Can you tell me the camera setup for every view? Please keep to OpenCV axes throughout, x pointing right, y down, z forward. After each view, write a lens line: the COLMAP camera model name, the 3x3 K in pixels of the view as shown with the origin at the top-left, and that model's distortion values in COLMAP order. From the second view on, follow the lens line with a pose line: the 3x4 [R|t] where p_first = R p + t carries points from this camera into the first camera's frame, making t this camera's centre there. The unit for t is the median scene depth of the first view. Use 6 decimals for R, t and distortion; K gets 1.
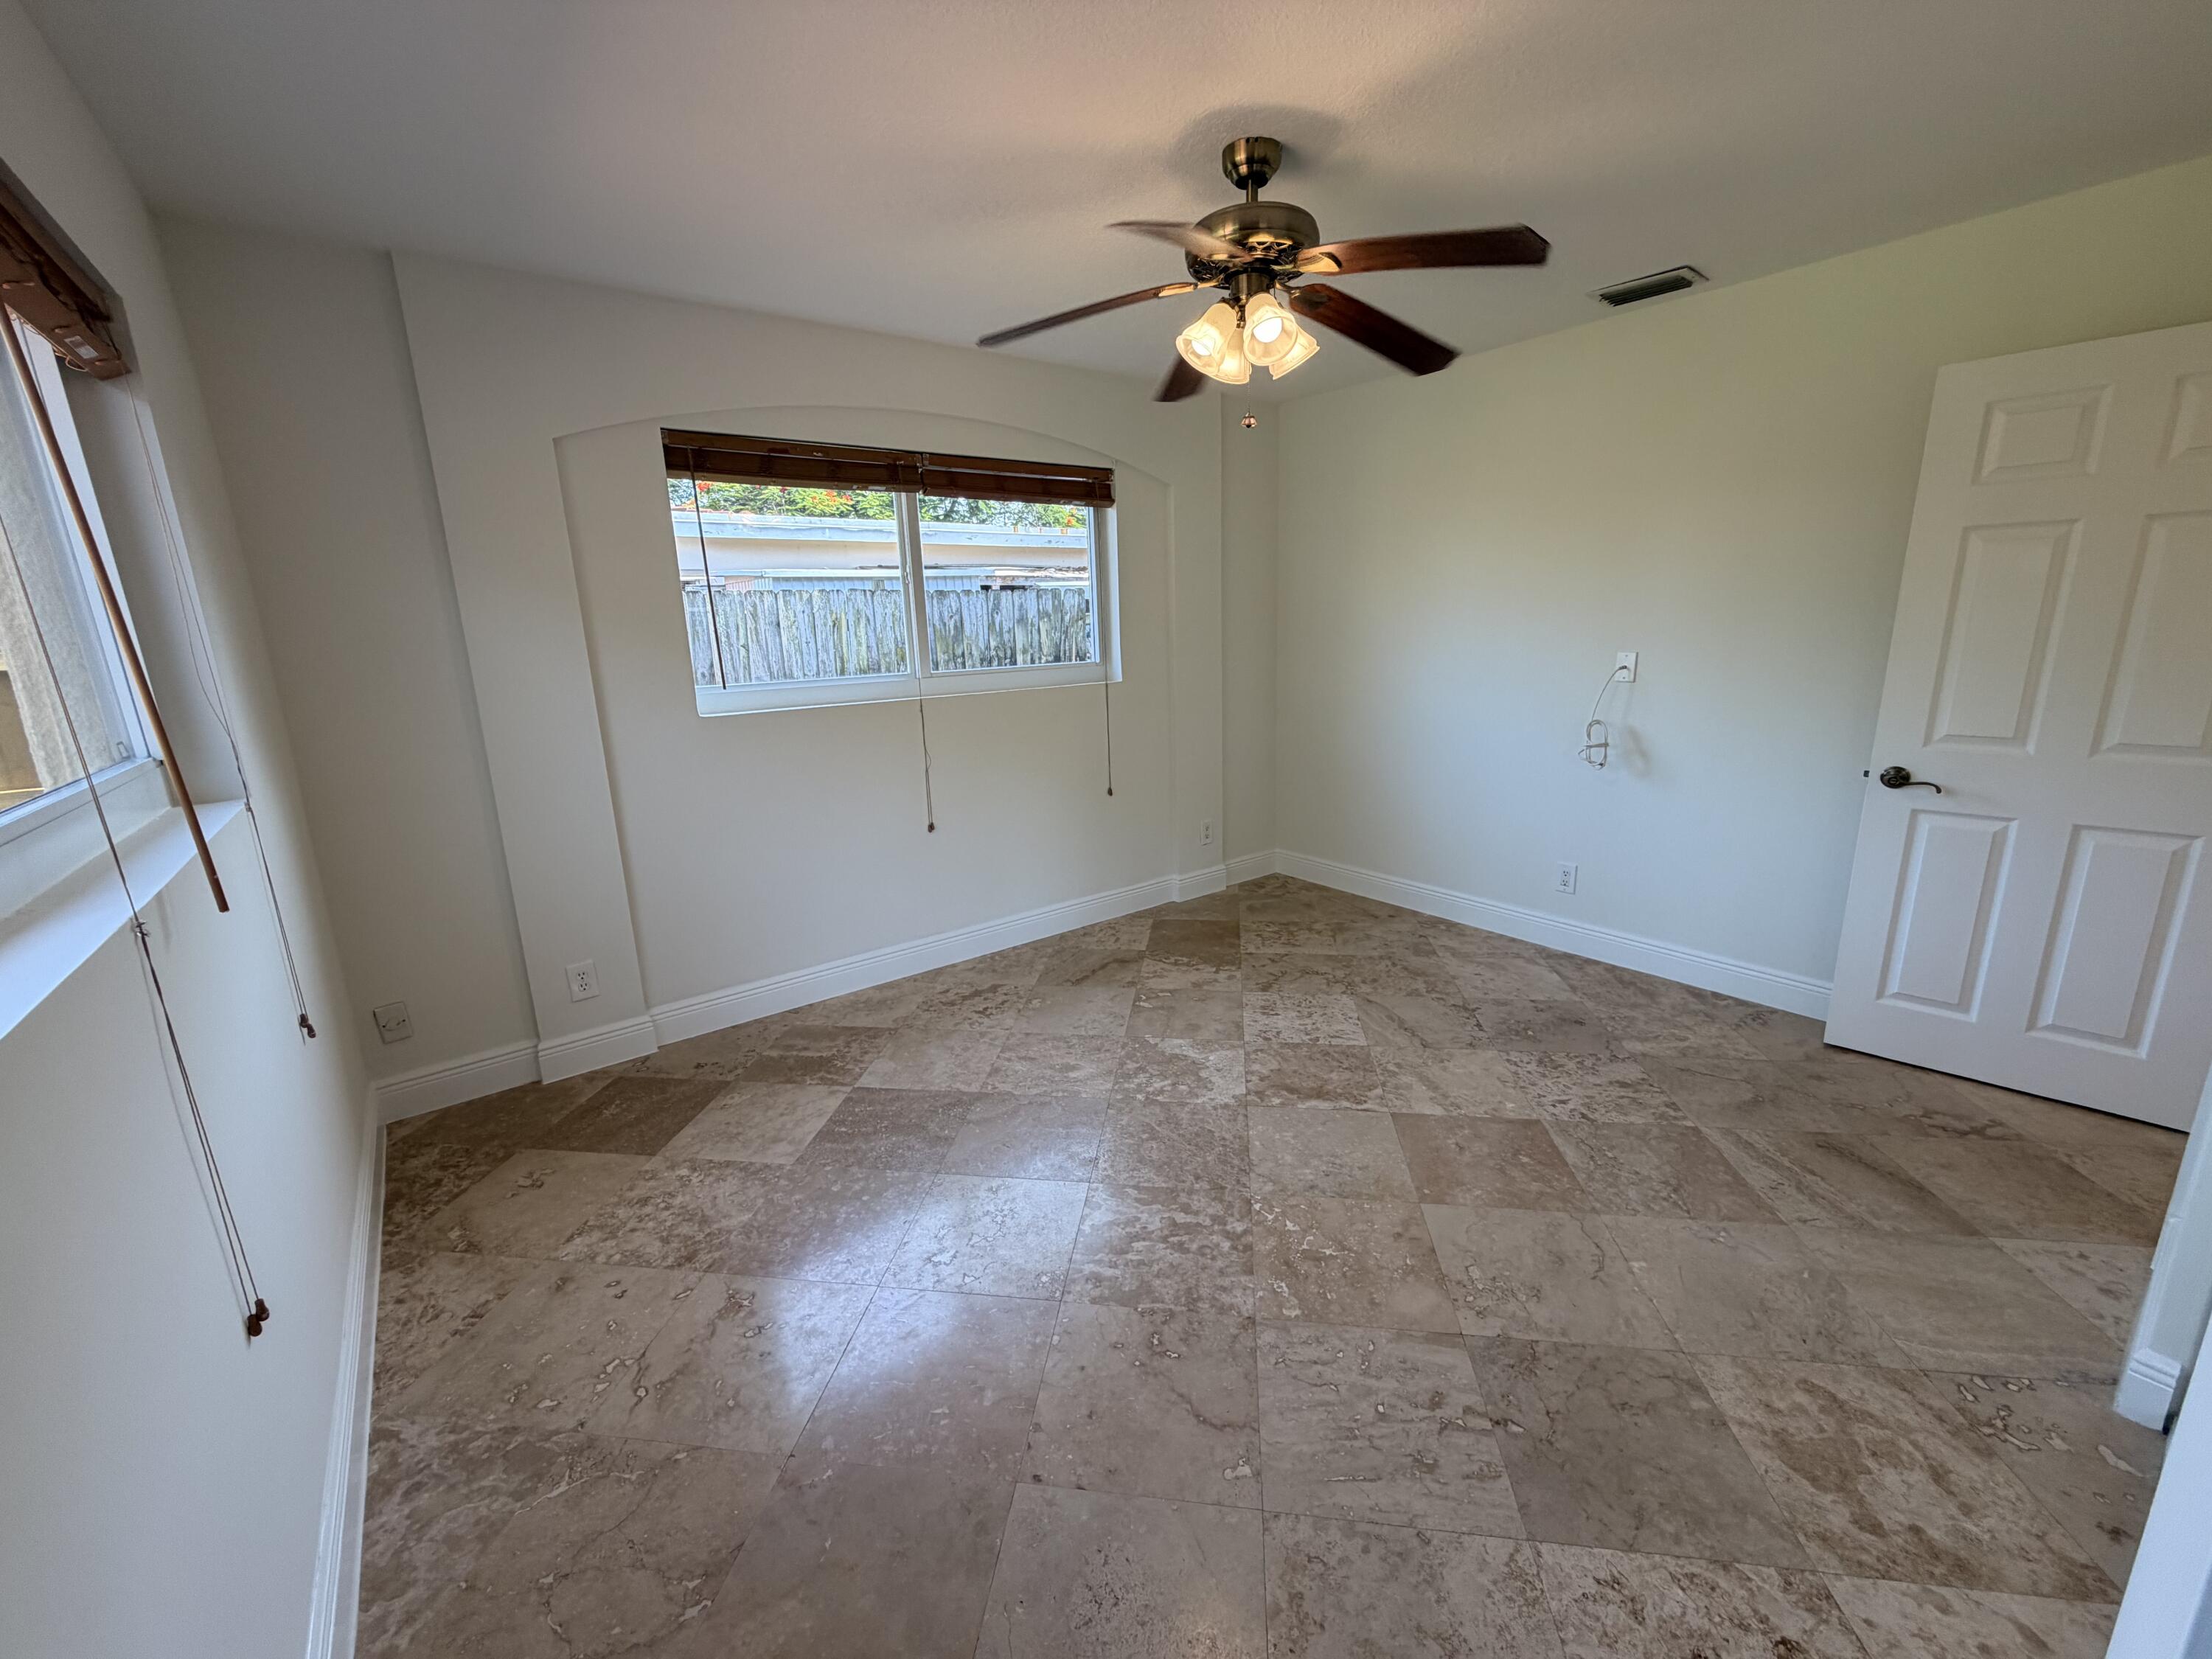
lens RADIAL K [[883.8, 0, 1102.0], [0, 883.8, 824.1], [0, 0, 1]] dist [-0.000490, 0.000498]
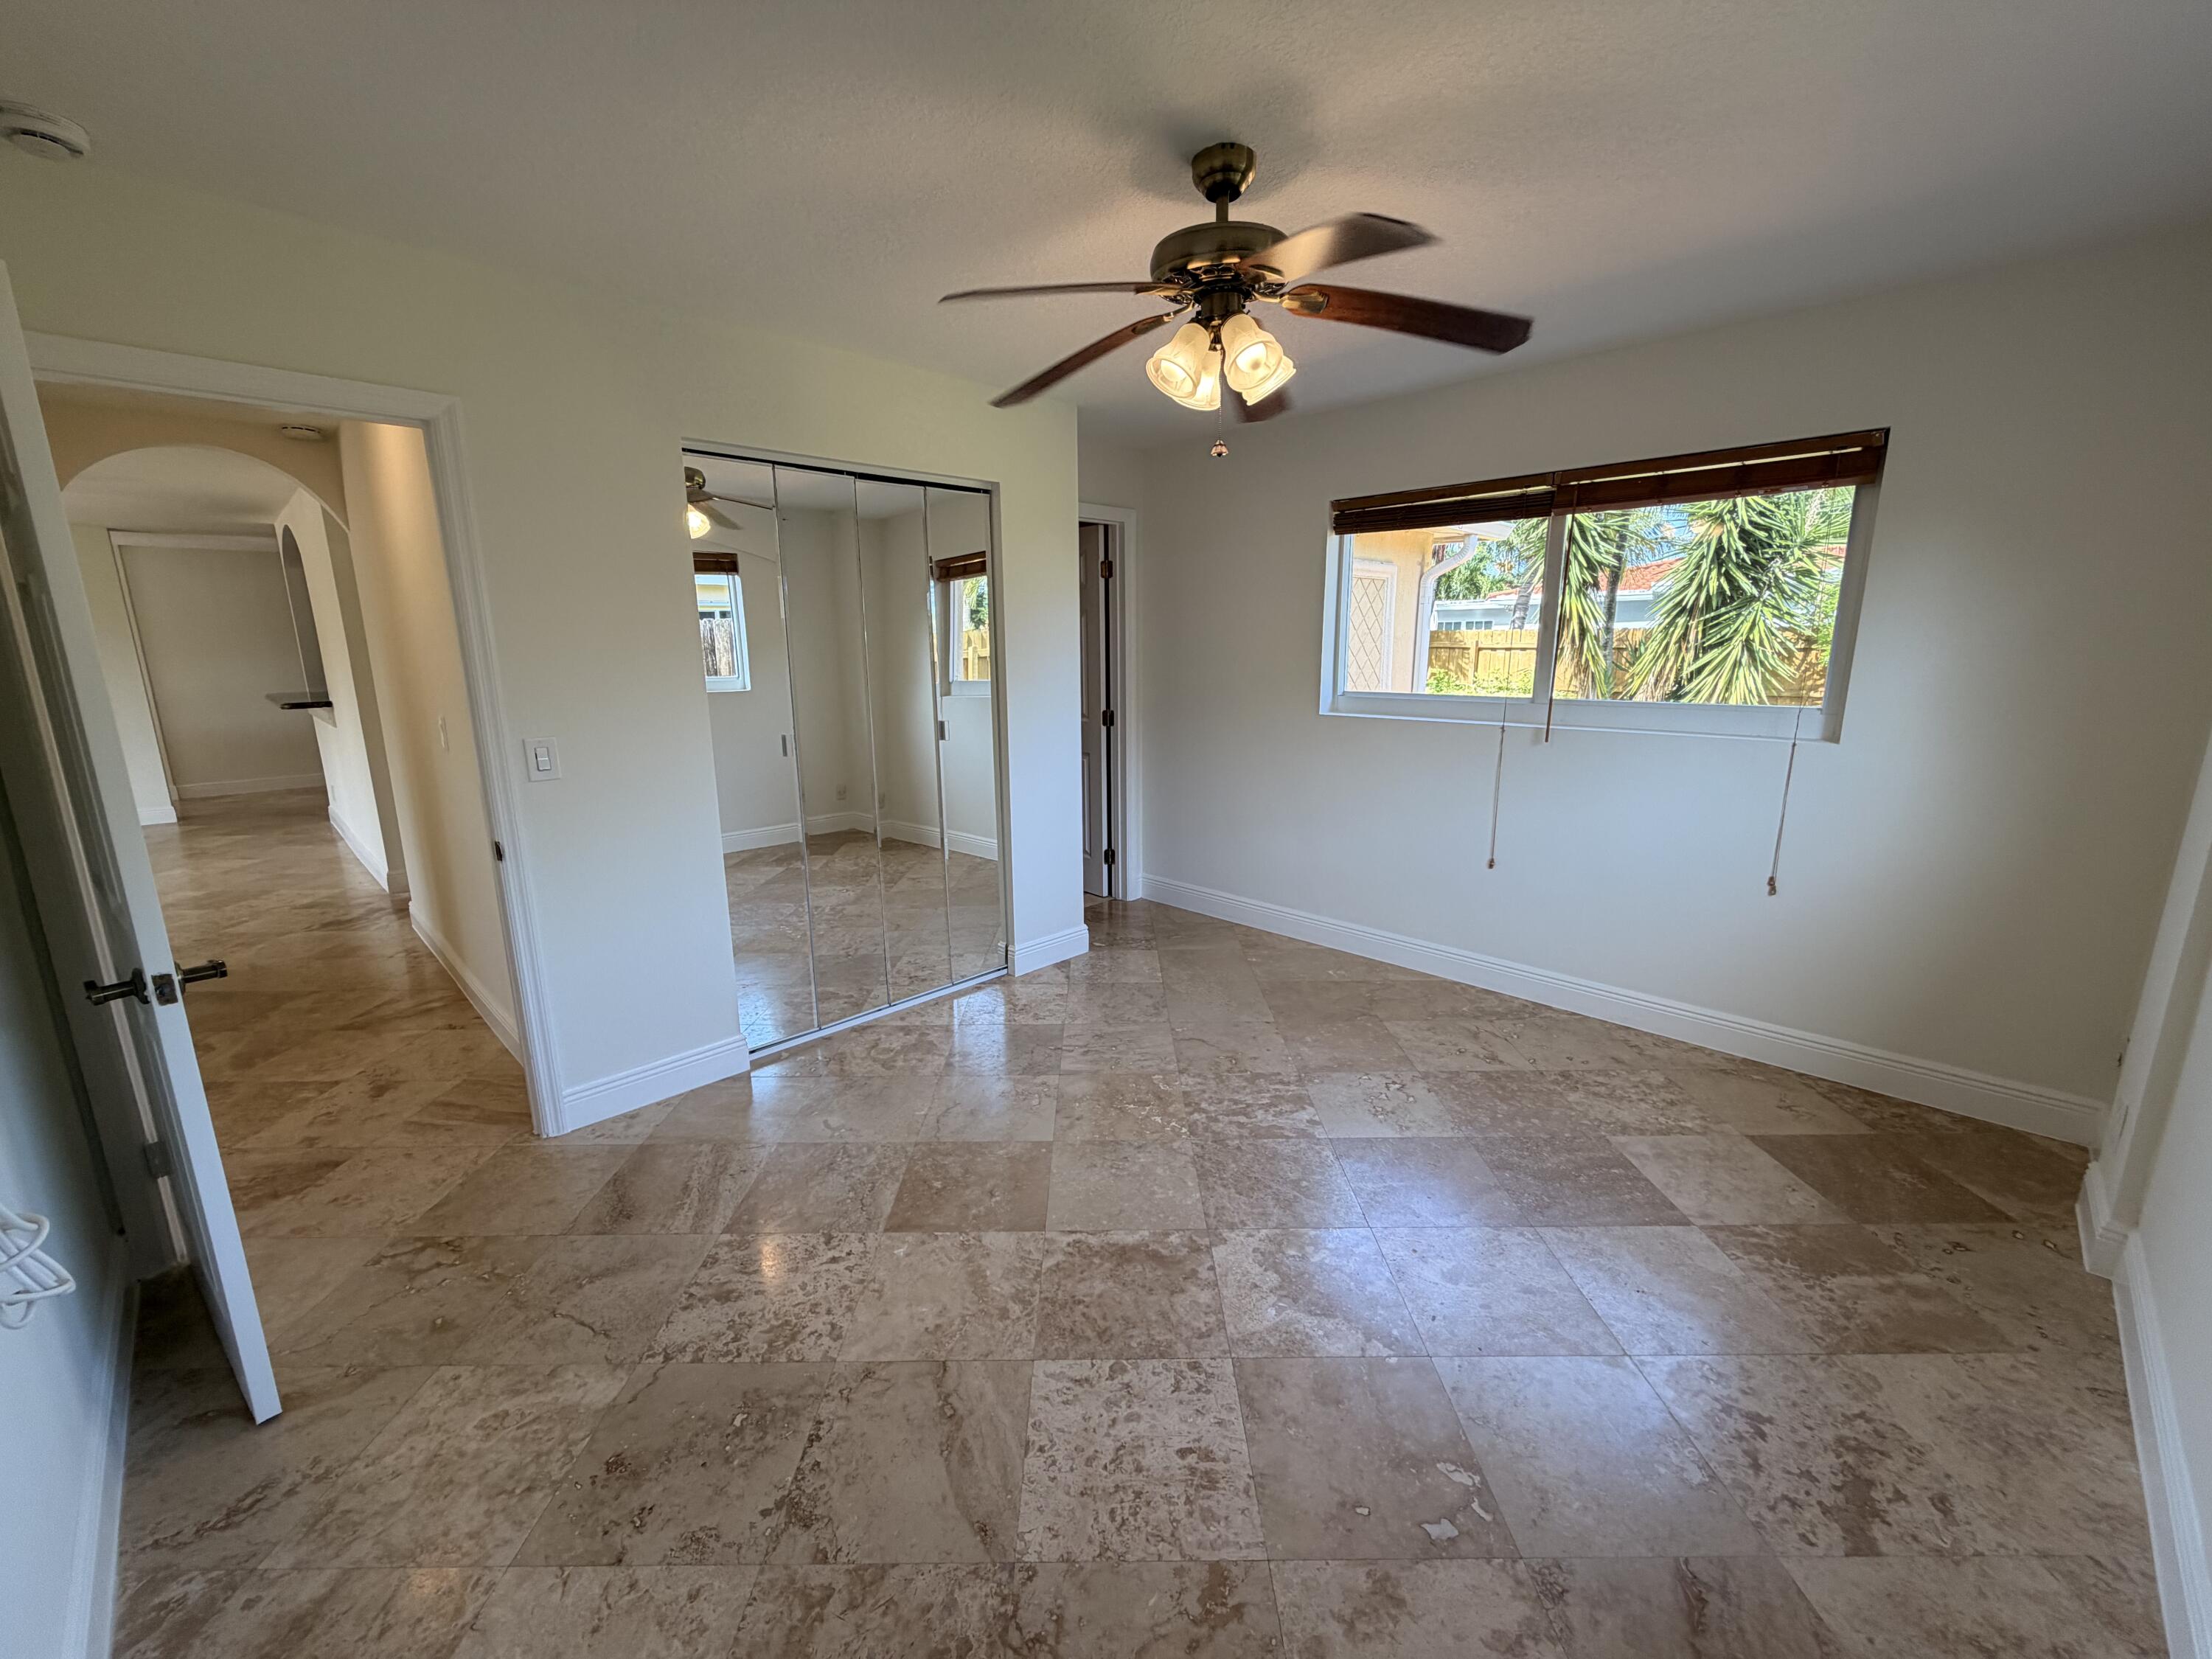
lens RADIAL K [[883.8, 0, 1101.3], [0, 883.8, 829.0], [0, 0, 1]] dist [-0.000490, 0.000498]
pose [[-0.989498, 0.069157, -0.126928, 0.339853], [0.008206, 0.903579, 0.428343, -0.387321], [0.144312, 0.422803, -0.894657, 1.551885]]
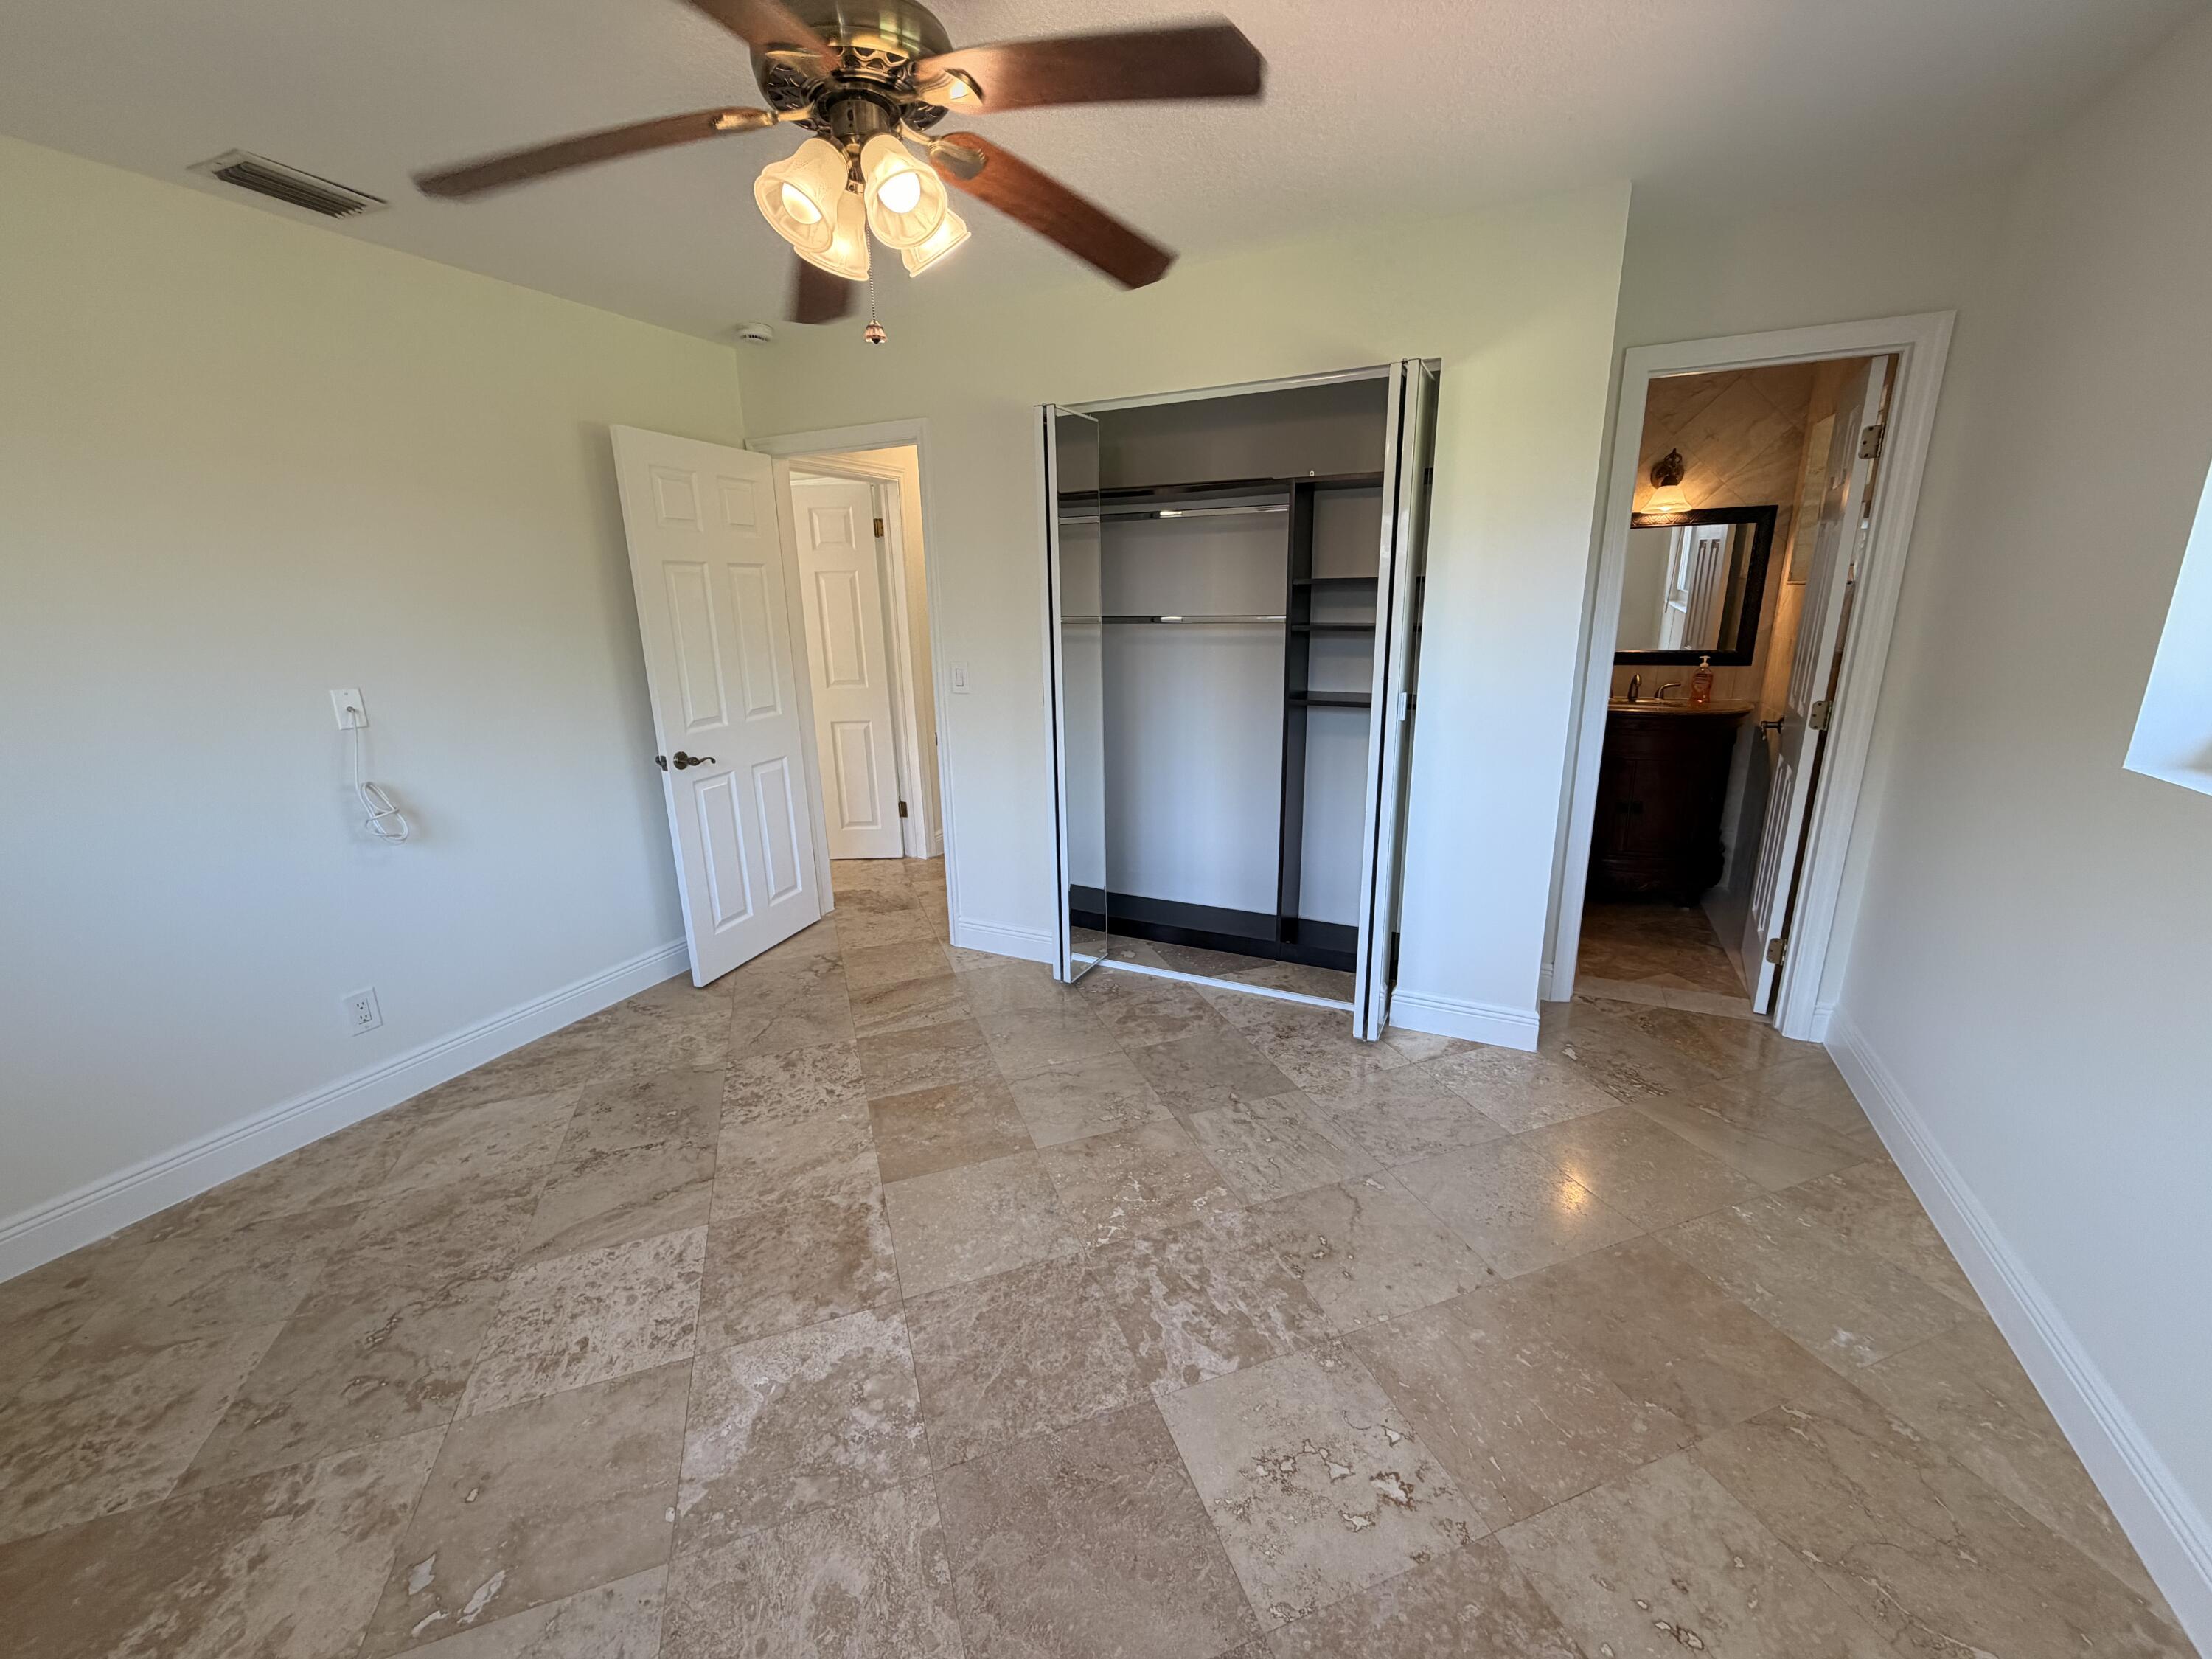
lens RADIAL K [[883.8, 0, 1100.4], [0, 883.8, 825.9], [0, 0, 1]] dist [-0.000490, 0.000498]
pose [[-0.459265, -0.188197, 0.868134, -0.452965], [0.234807, 0.916819, 0.322970, -0.225996], [-0.856704, 0.352173, -0.376873, 0.977481]]
